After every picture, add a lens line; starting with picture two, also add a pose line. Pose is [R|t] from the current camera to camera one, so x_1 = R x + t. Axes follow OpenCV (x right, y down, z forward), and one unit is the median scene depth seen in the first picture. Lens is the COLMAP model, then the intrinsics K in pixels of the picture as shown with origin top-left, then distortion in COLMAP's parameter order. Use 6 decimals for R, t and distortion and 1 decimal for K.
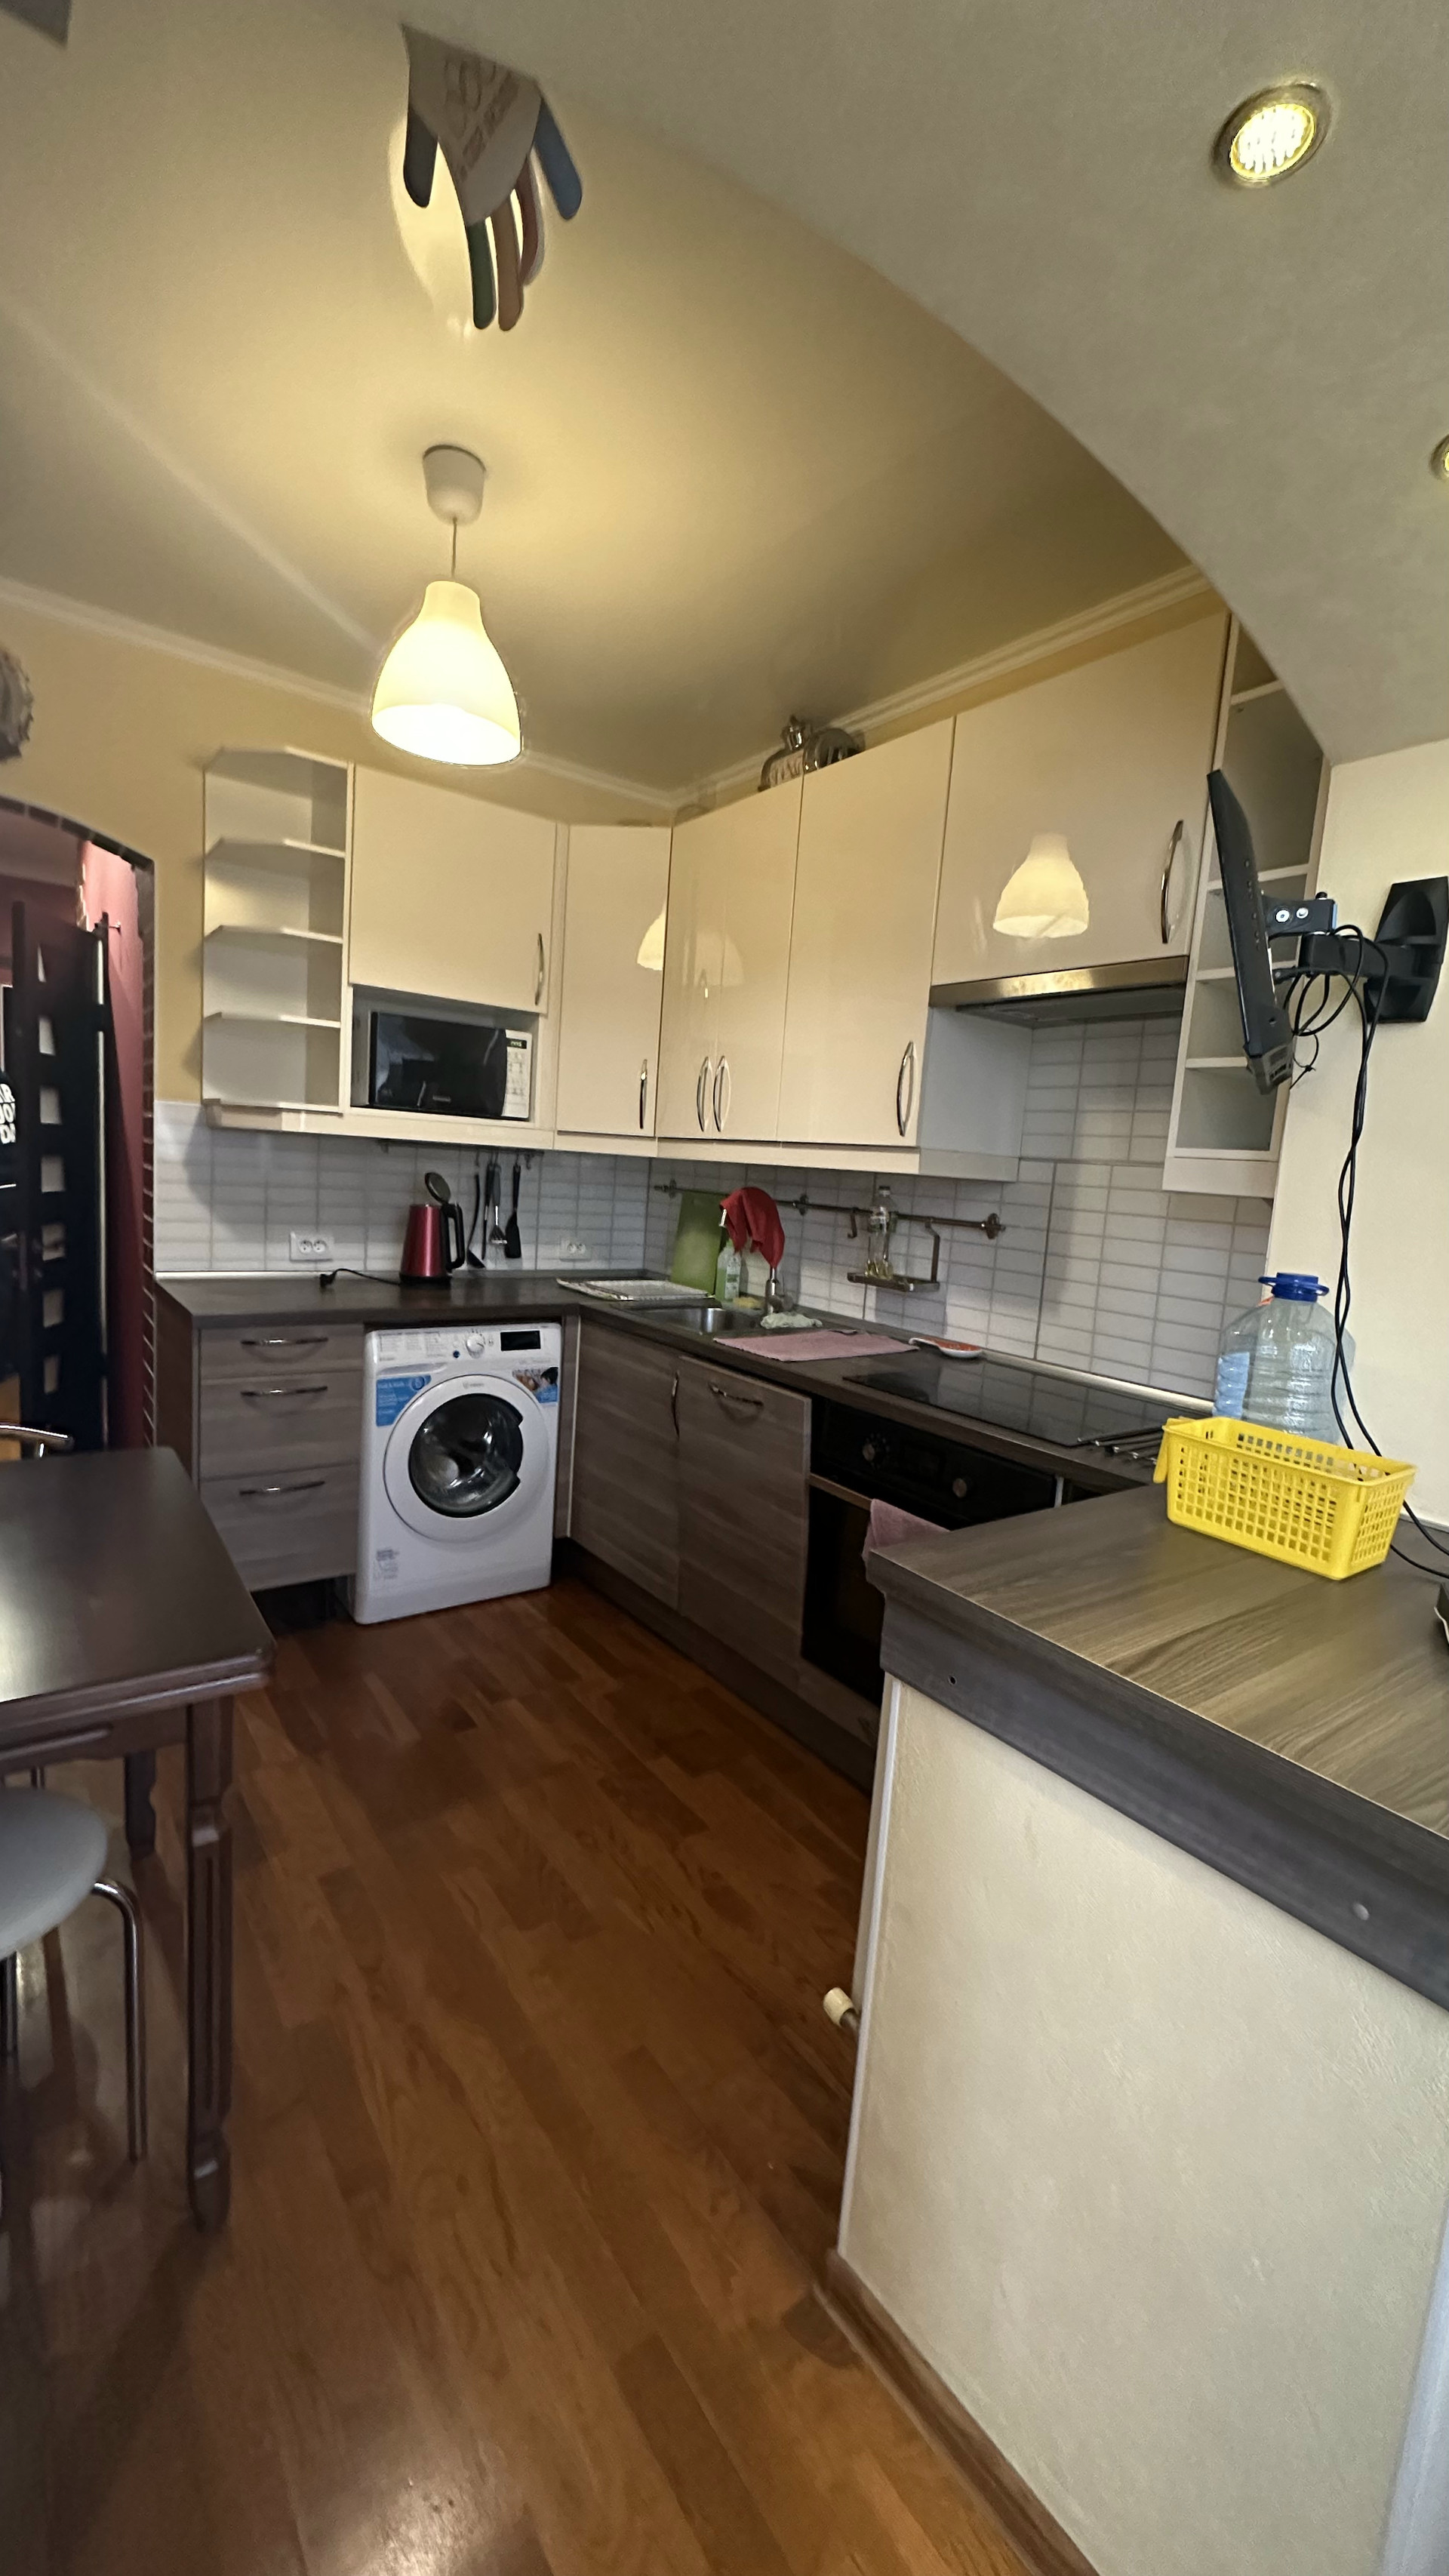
lens RADIAL K [[1033.2, 0, 732.5], [0, 1033.2, 1283.0], [0, 0, 1]] dist [-0.000078, 0.000038]
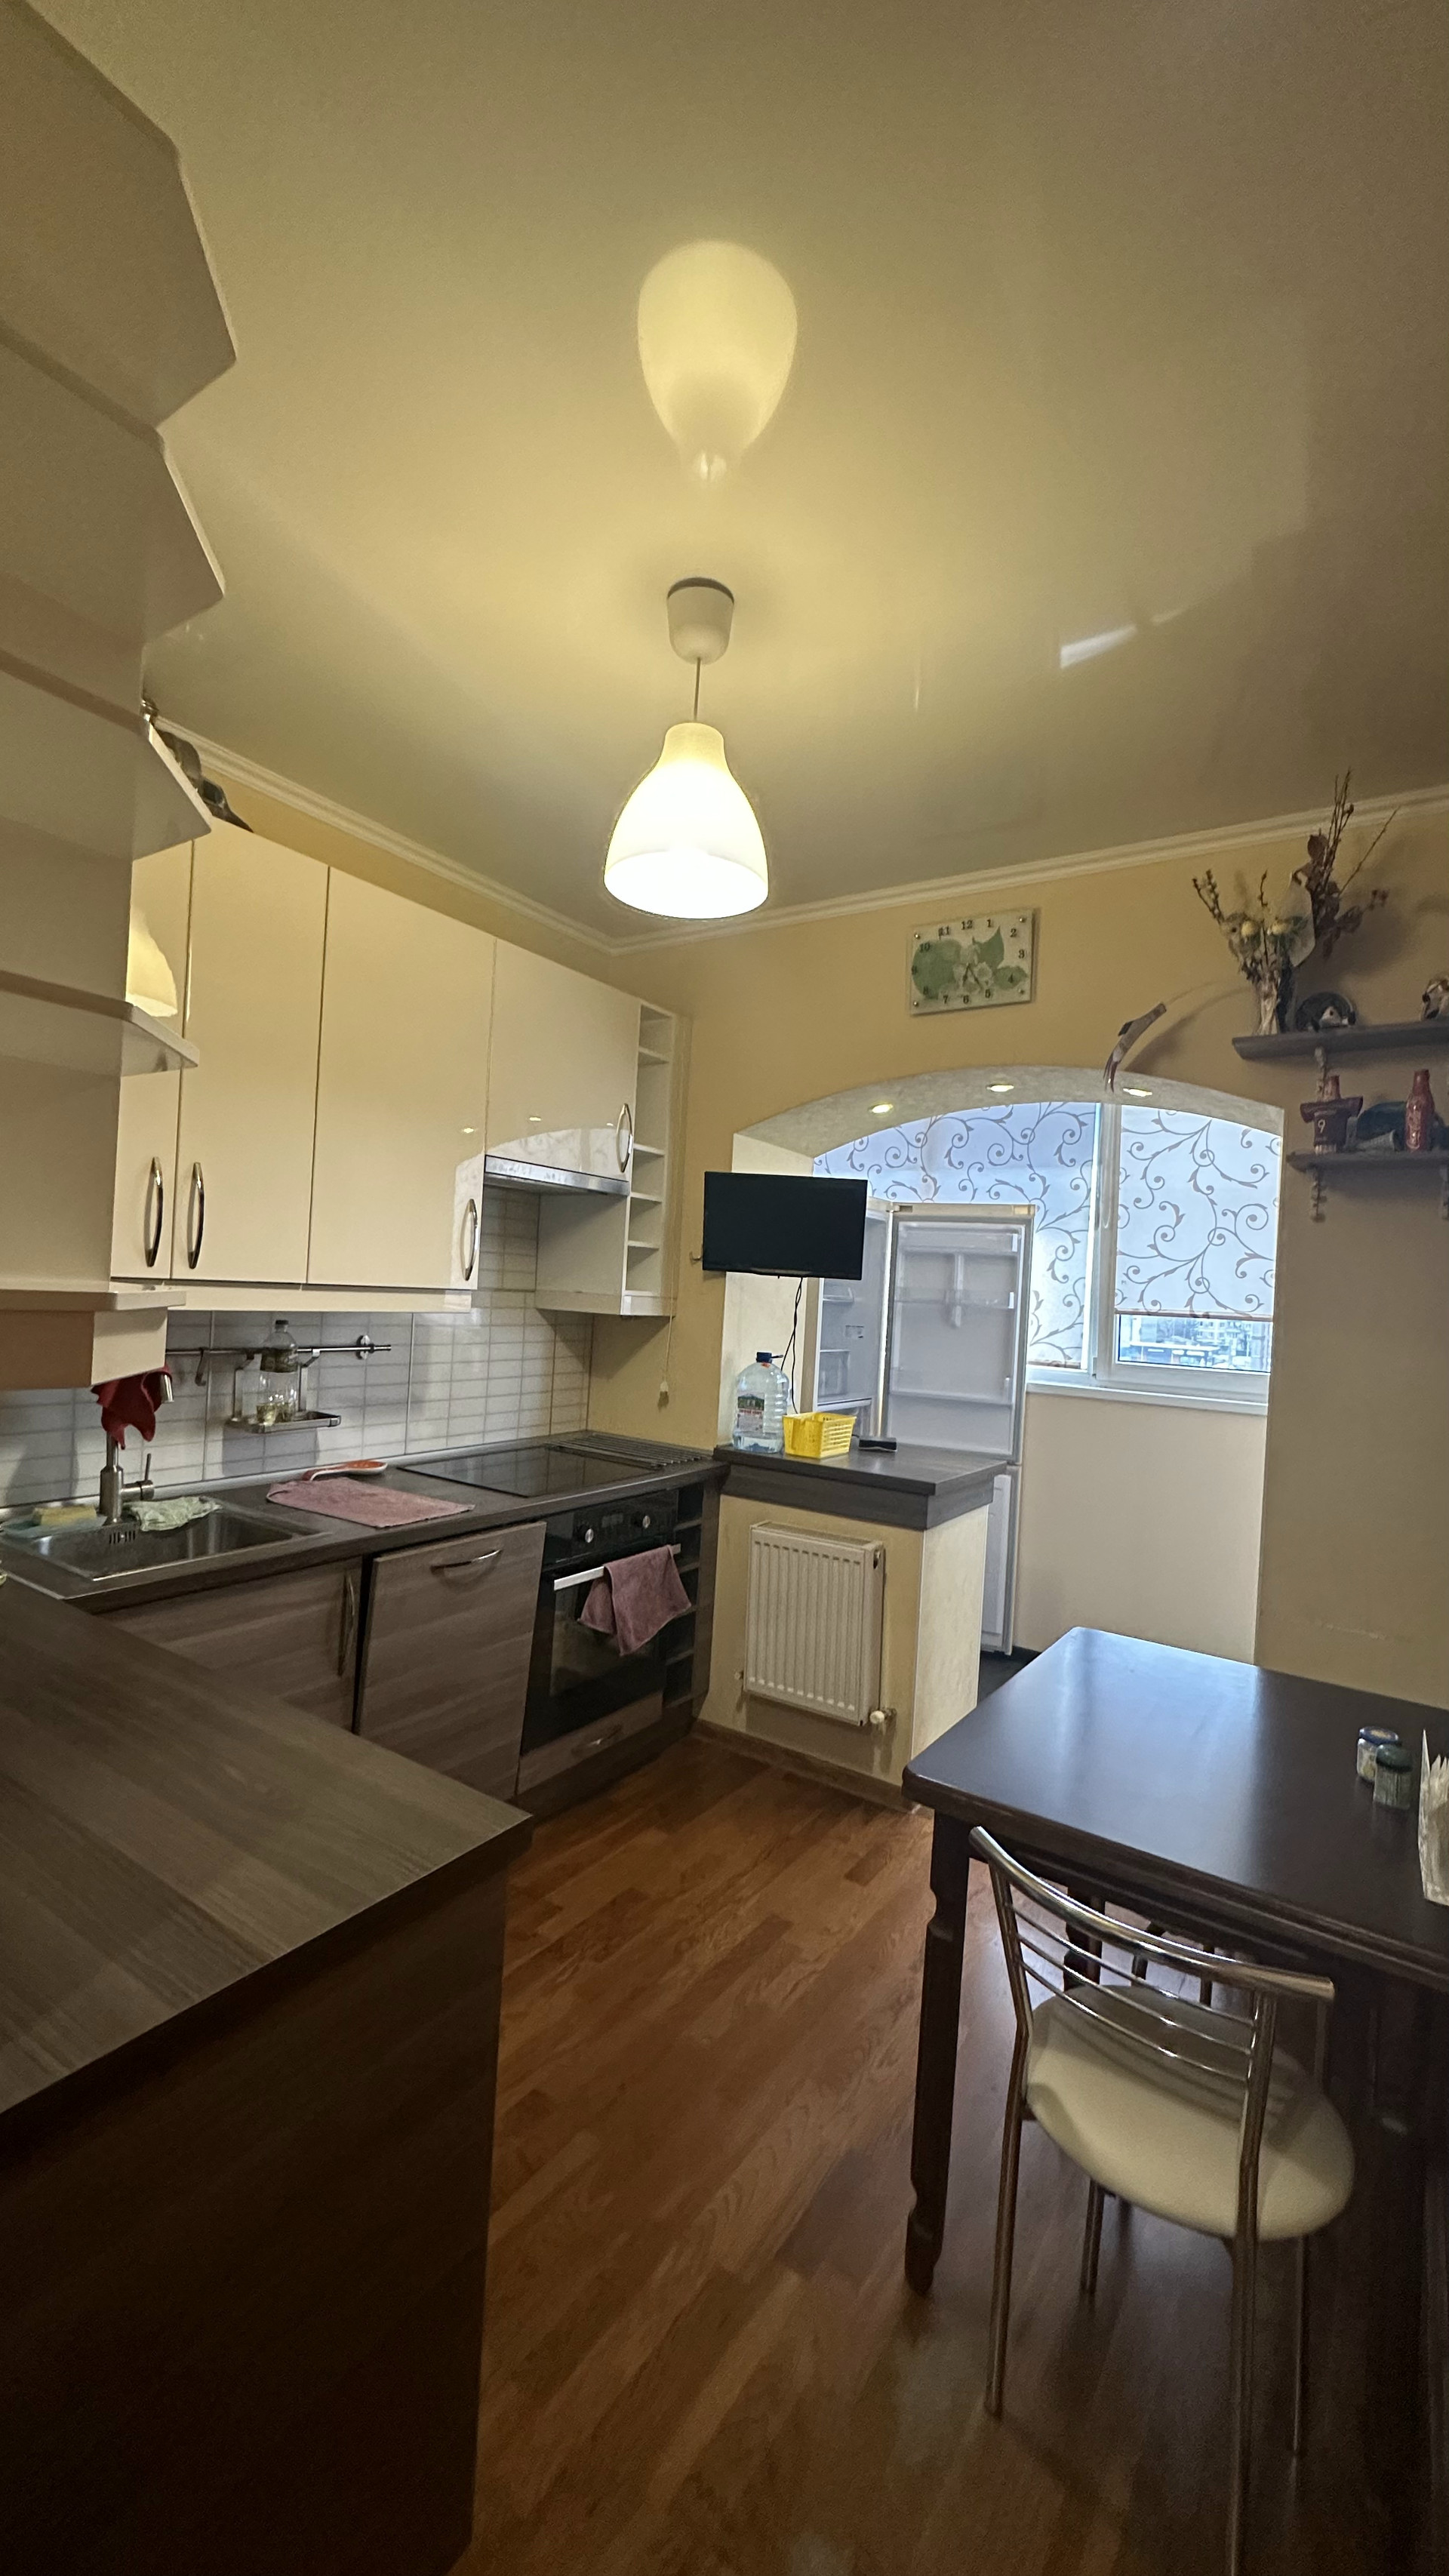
lens RADIAL K [[1033.2, 0, 729.6], [0, 1033.2, 1291.9], [0, 0, 1]] dist [-0.000078, 0.000038]
pose [[-0.335155, -0.088997, 0.937950, -0.976554], [0.035796, 0.993607, 0.107069, -0.236870], [-0.941483, 0.069459, -0.329826, 1.093634]]
